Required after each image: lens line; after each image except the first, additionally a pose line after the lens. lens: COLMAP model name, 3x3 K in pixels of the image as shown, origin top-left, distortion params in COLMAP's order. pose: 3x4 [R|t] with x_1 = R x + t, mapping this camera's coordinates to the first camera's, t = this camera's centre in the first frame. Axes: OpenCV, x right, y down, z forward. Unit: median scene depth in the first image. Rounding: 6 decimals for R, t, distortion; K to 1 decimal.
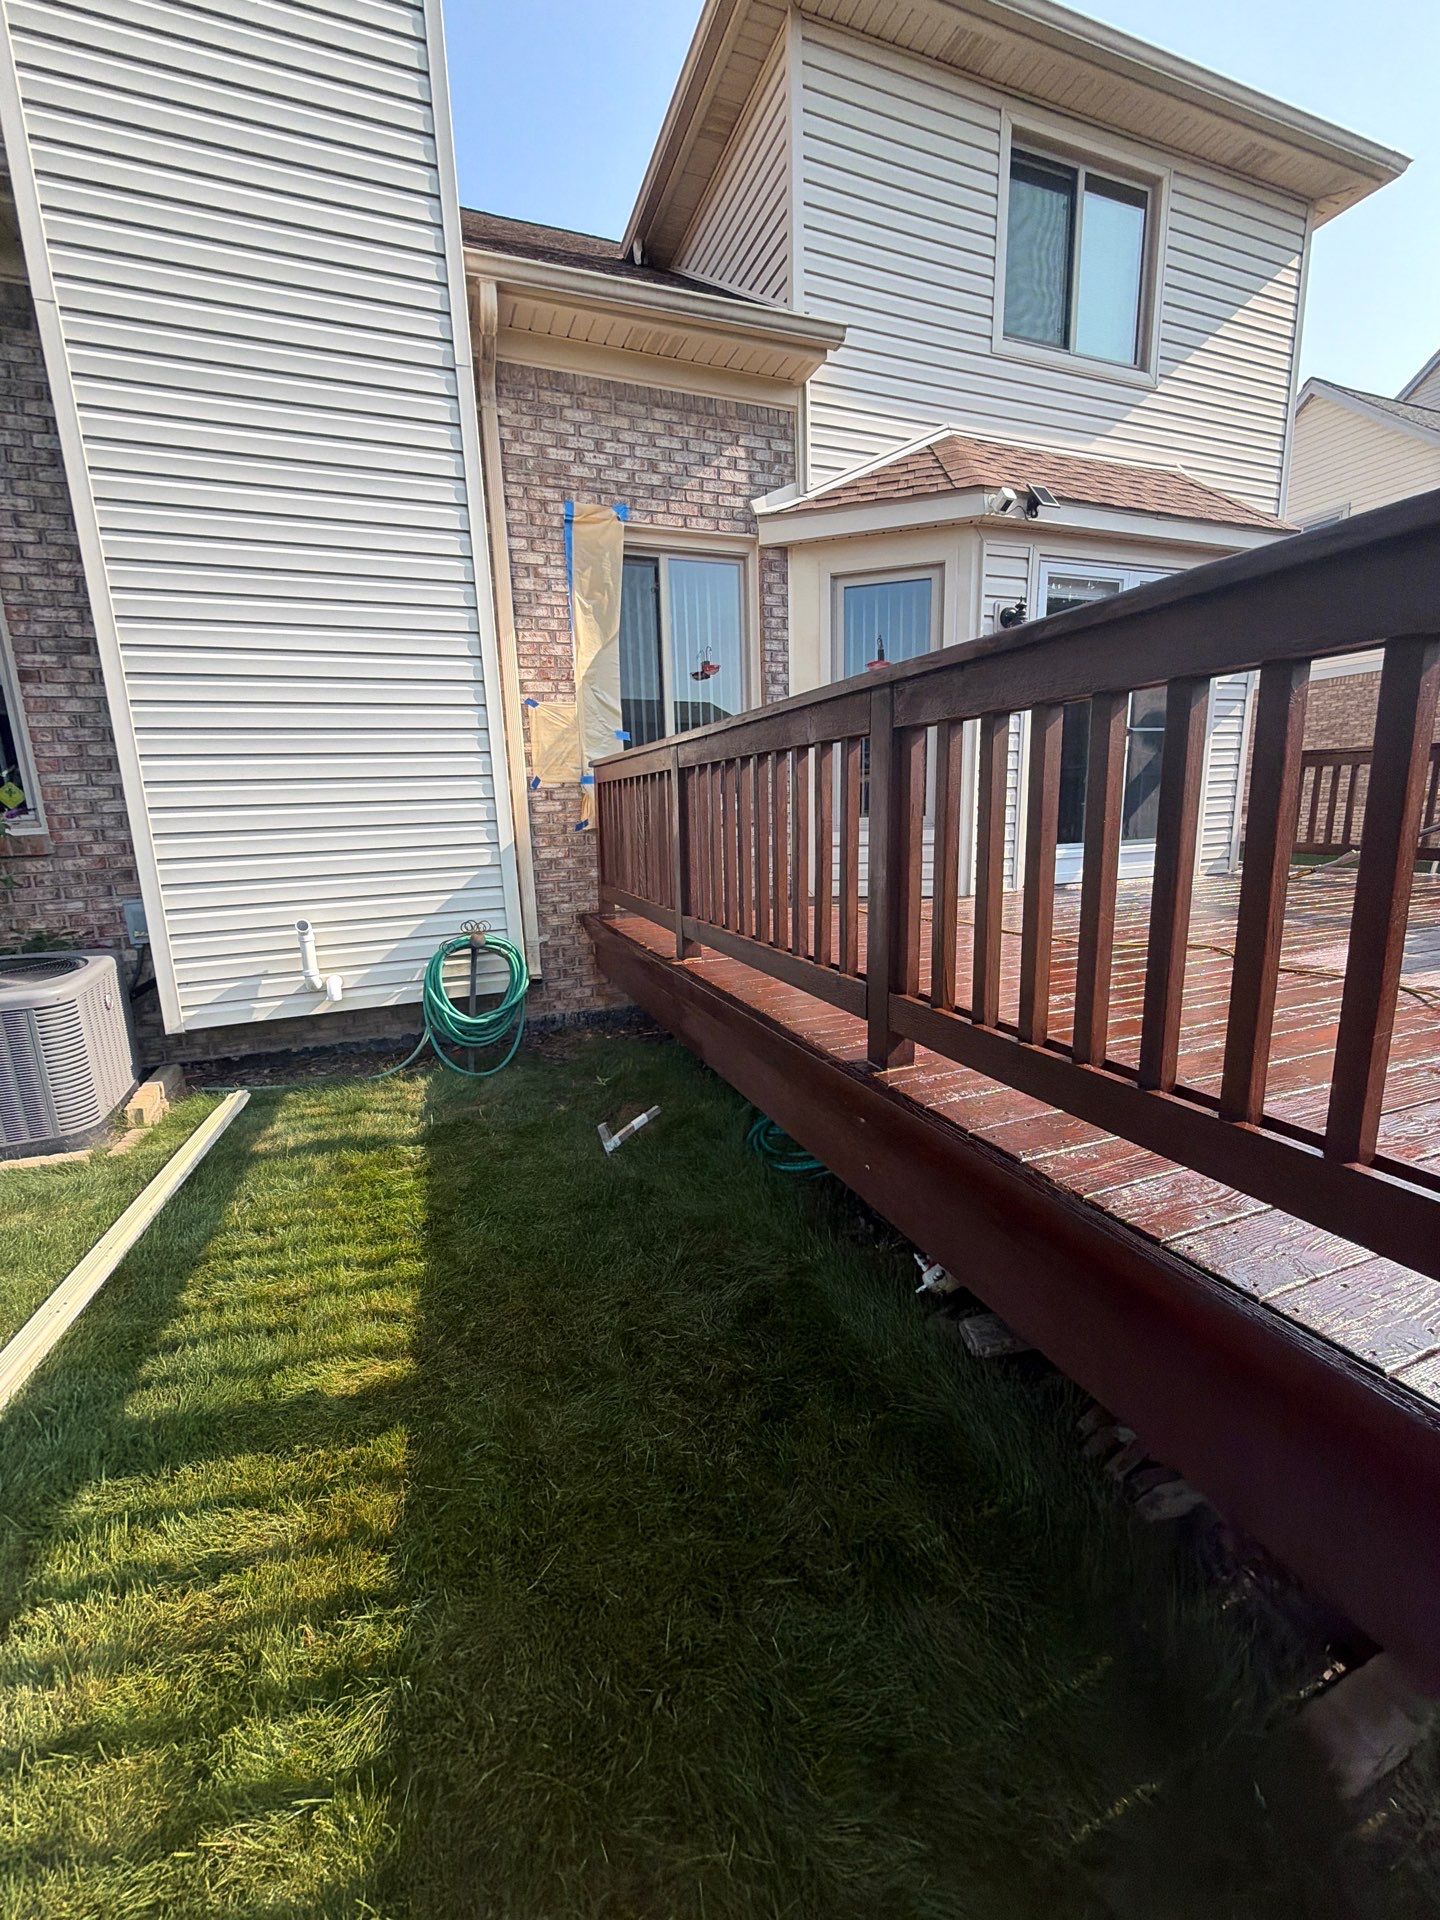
lens RADIAL K [[757.3, 0, 720.4], [0, 757.3, 963.4], [0, 0, 1]] dist [0.002893, -0.000895]
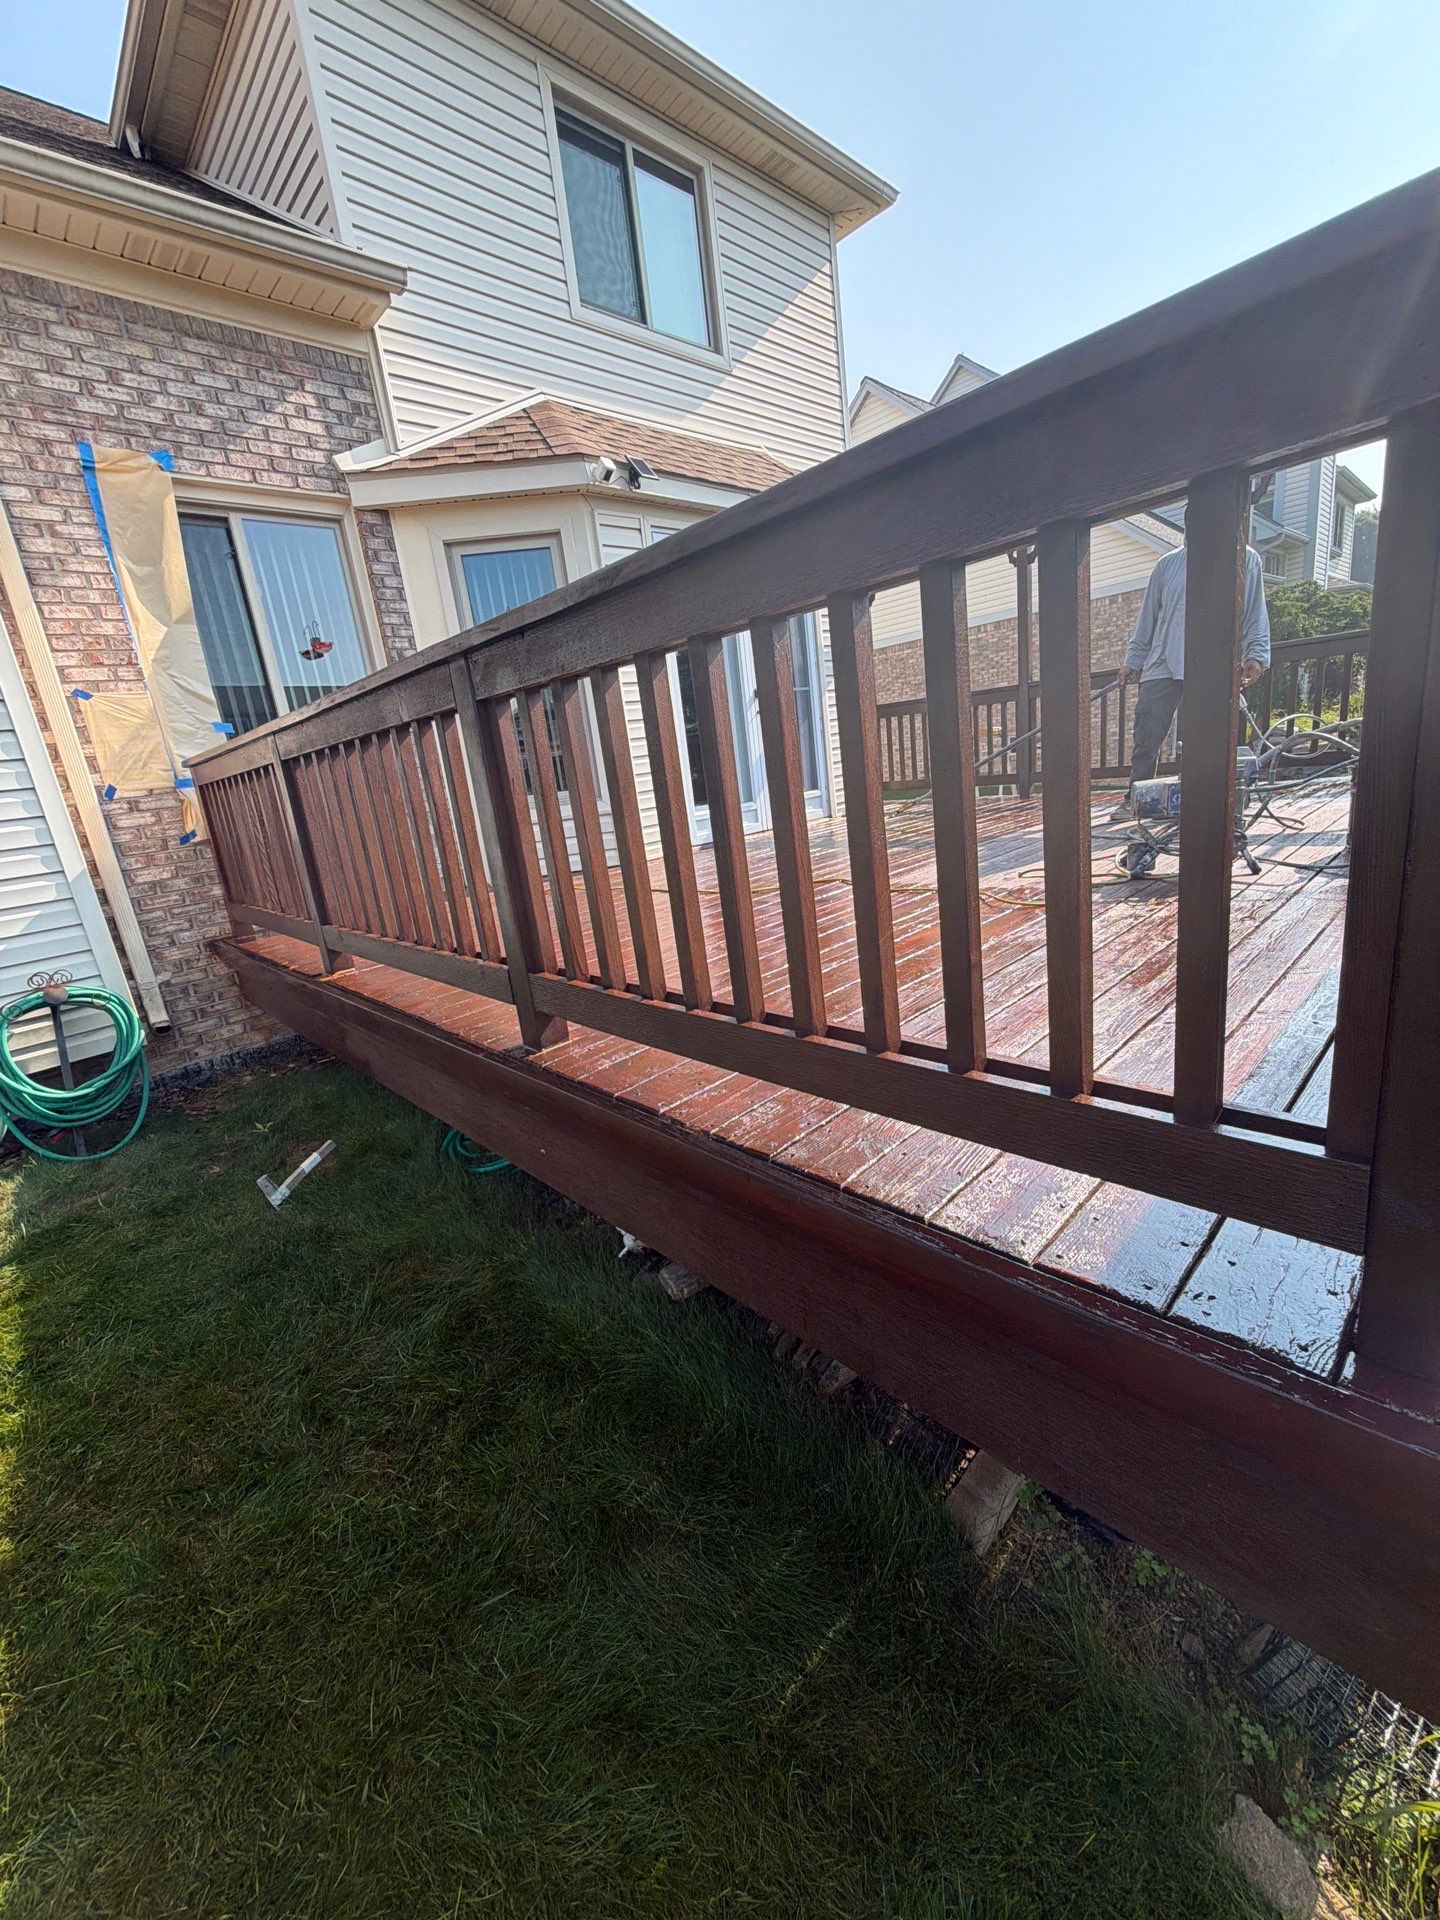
lens RADIAL K [[757.3, 0, 720.4], [0, 757.3, 963.4], [0, 0, 1]] dist [0.002893, -0.000895]
pose [[0.921410, -0.174766, 0.347073, 0.048637], [0.164483, 0.984607, 0.059122, 0.003844], [-0.352063, 0.002612, 0.935973, -0.000549]]
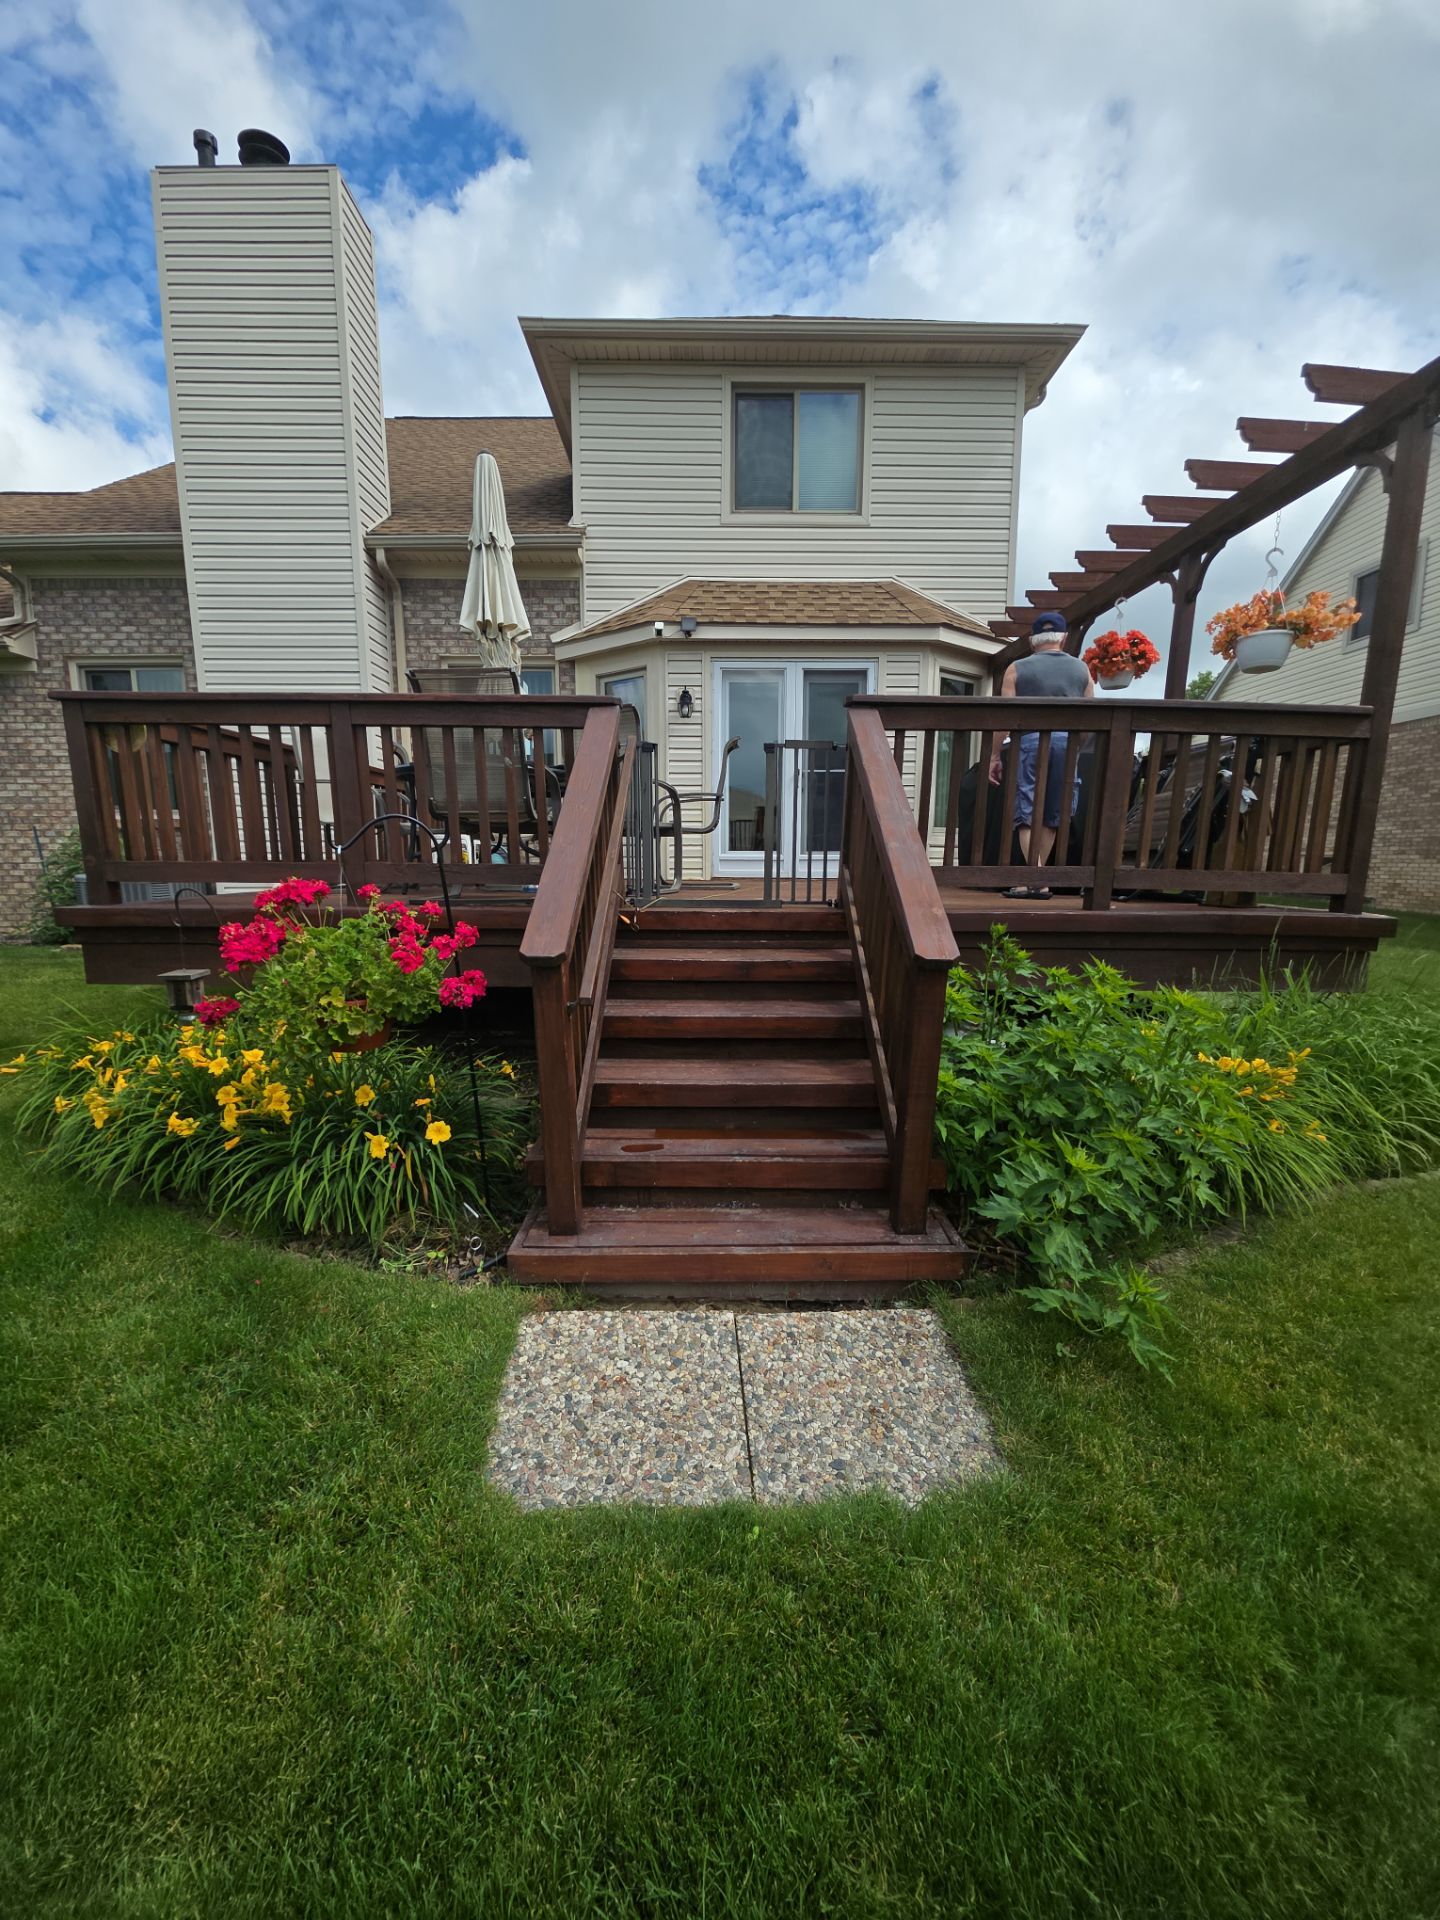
lens RADIAL K [[757.3, 0, 720.4], [0, 757.3, 963.4], [0, 0, 1]] dist [0.002893, -0.000895]
pose [[0.930676, 0.089575, -0.354709, 1.093854], [-0.108123, 0.993597, -0.032777, 0.120020], [0.349502, 0.068857, 0.934402, -0.382899]]
